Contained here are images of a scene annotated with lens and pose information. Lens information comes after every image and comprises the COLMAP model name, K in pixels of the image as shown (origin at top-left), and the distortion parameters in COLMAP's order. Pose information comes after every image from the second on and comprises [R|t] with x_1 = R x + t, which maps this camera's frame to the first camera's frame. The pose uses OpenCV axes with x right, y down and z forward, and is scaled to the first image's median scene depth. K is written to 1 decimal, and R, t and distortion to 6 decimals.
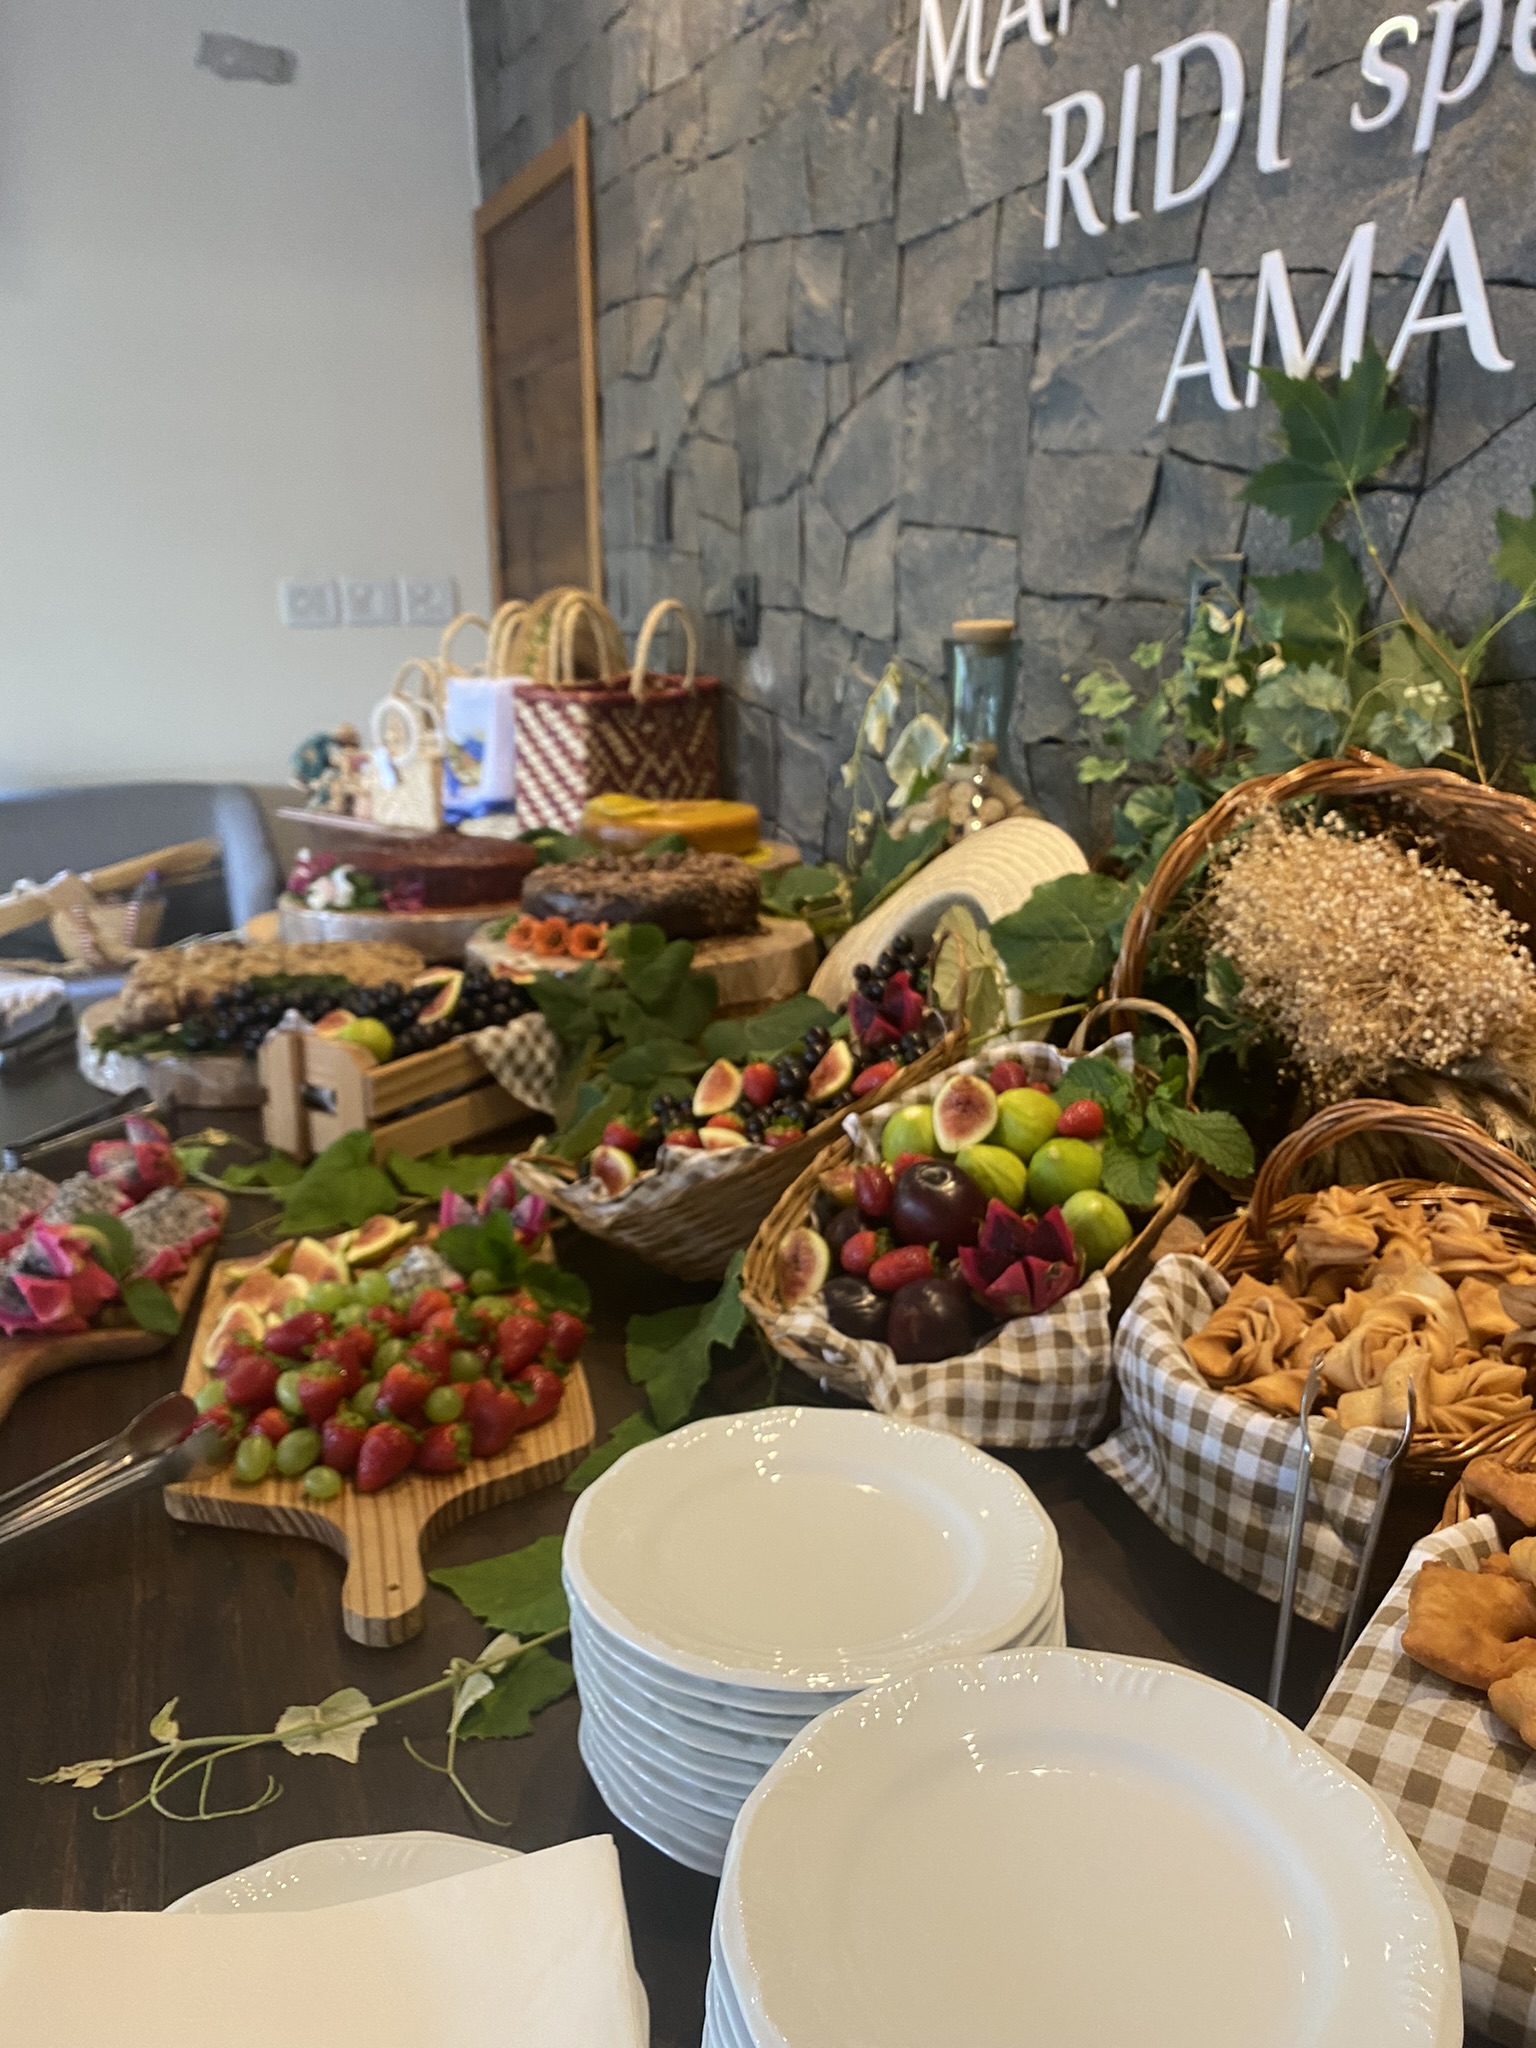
lens RADIAL K [[1583.4, 0, 784.7], [0, 1583.4, 997.7], [0, 0, 1]] dist [0.003671, -0.004769]
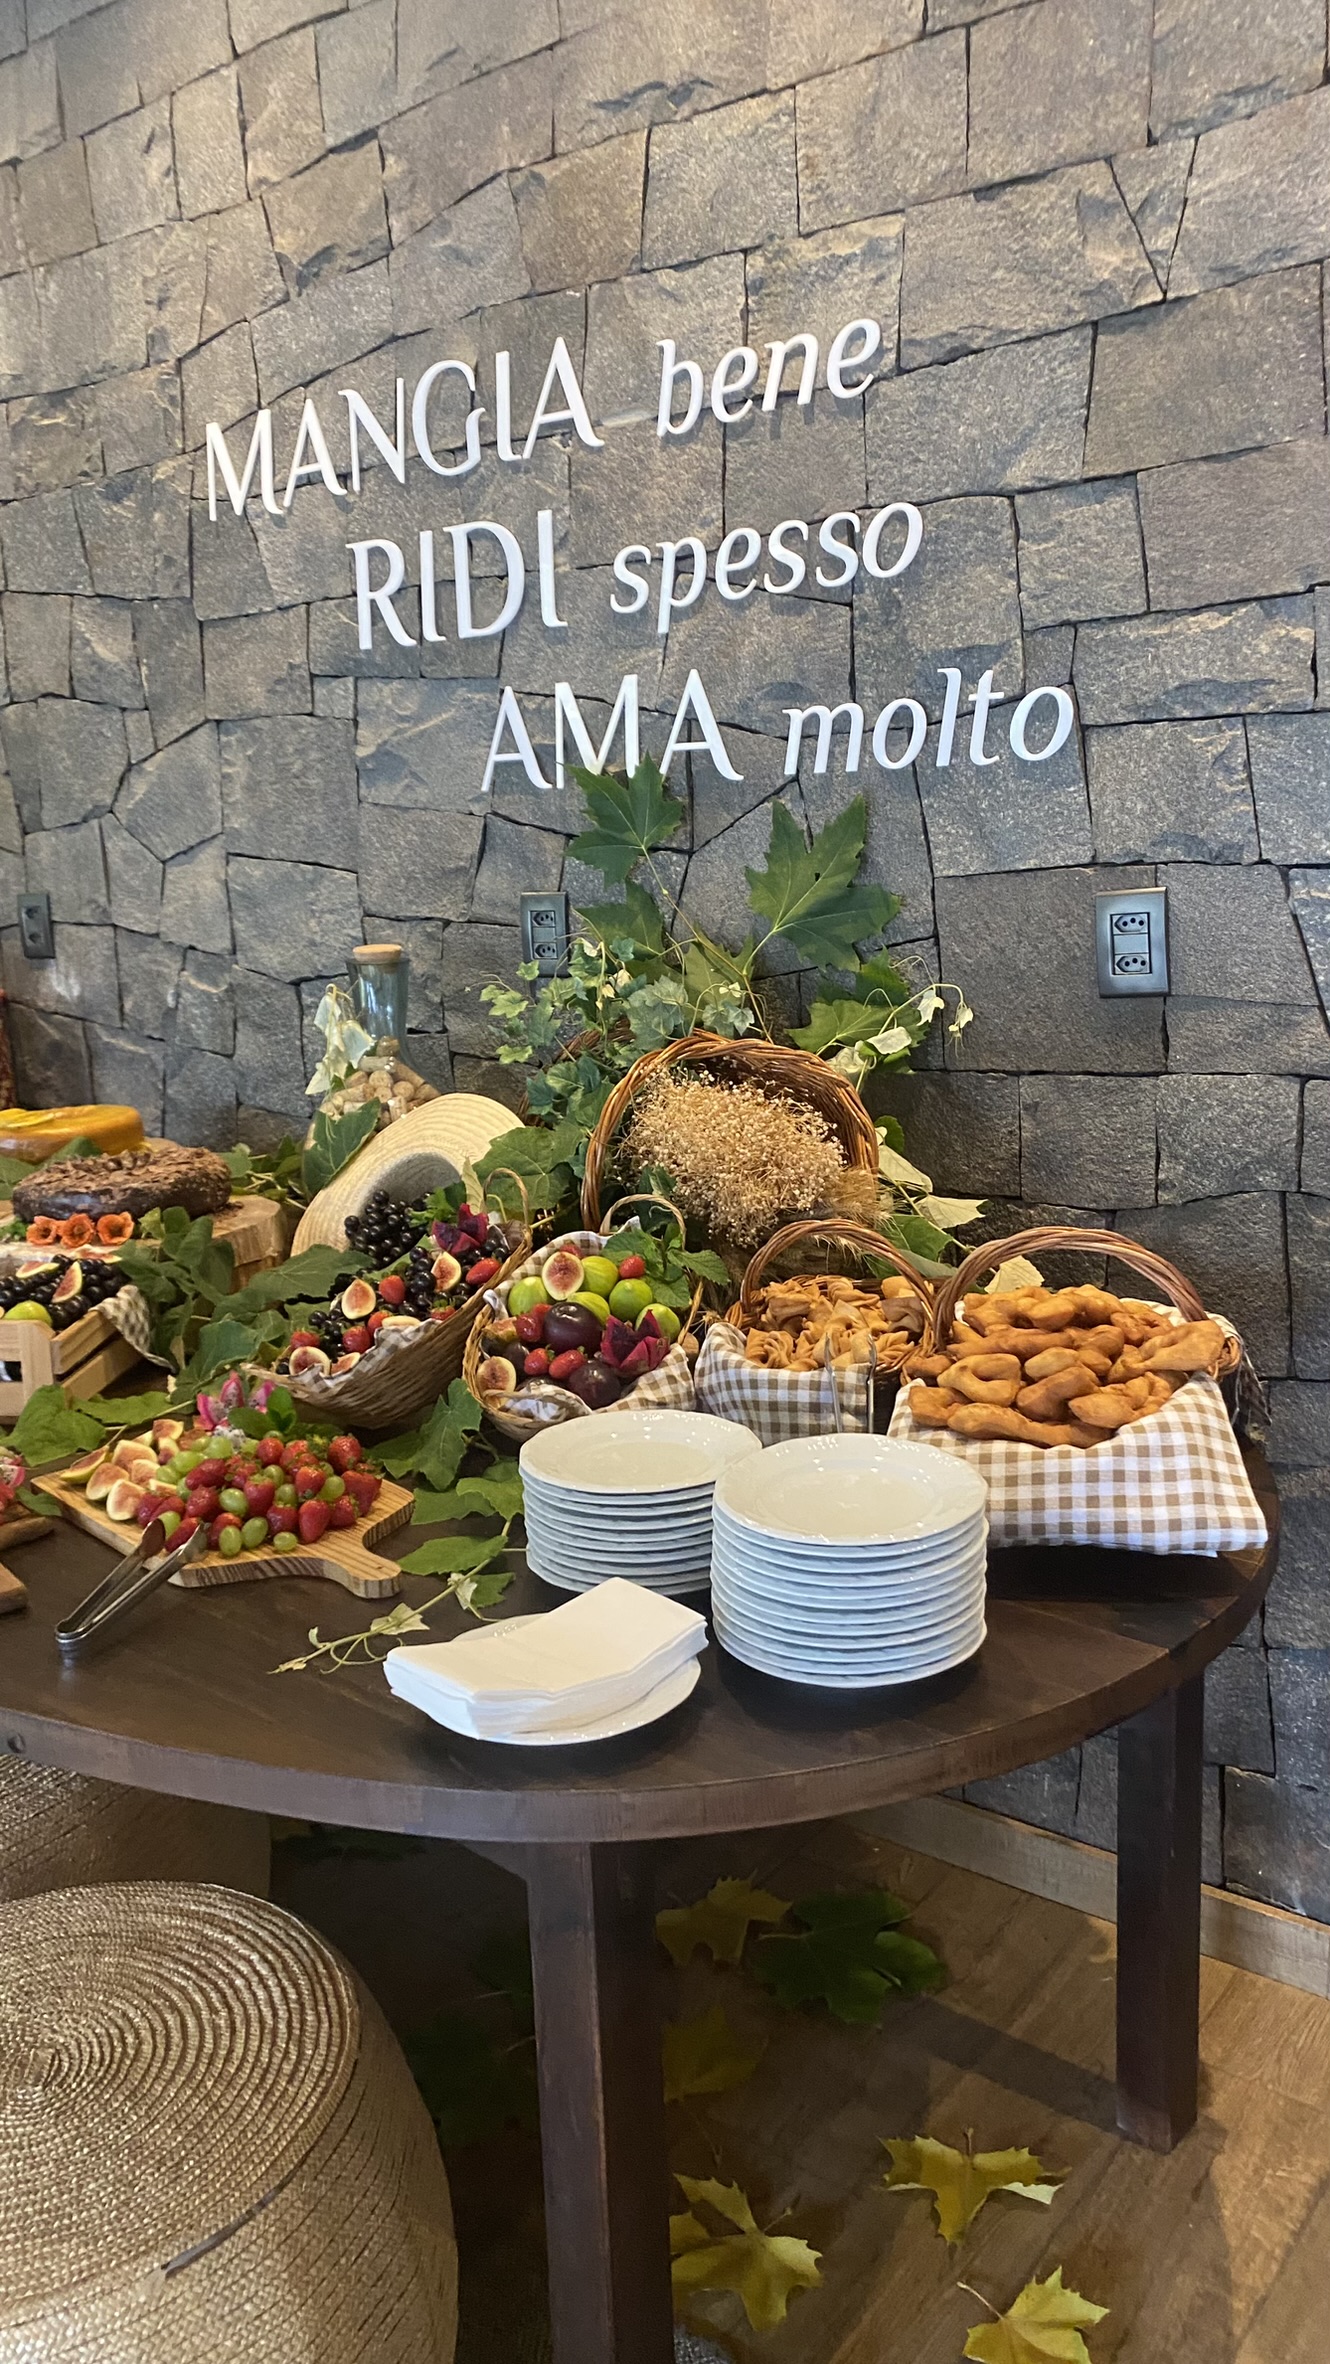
lens RADIAL K [[1799.1, 0, 674.6], [0, 1799.1, 1198.7], [0, 0, 1]] dist [0.026669, -0.025104]
pose [[0.884464, -0.125137, 0.449516, -0.357542], [0.146213, 0.989177, -0.012318, 0.020182], [-0.443109, 0.076619, 0.893187, -0.418820]]
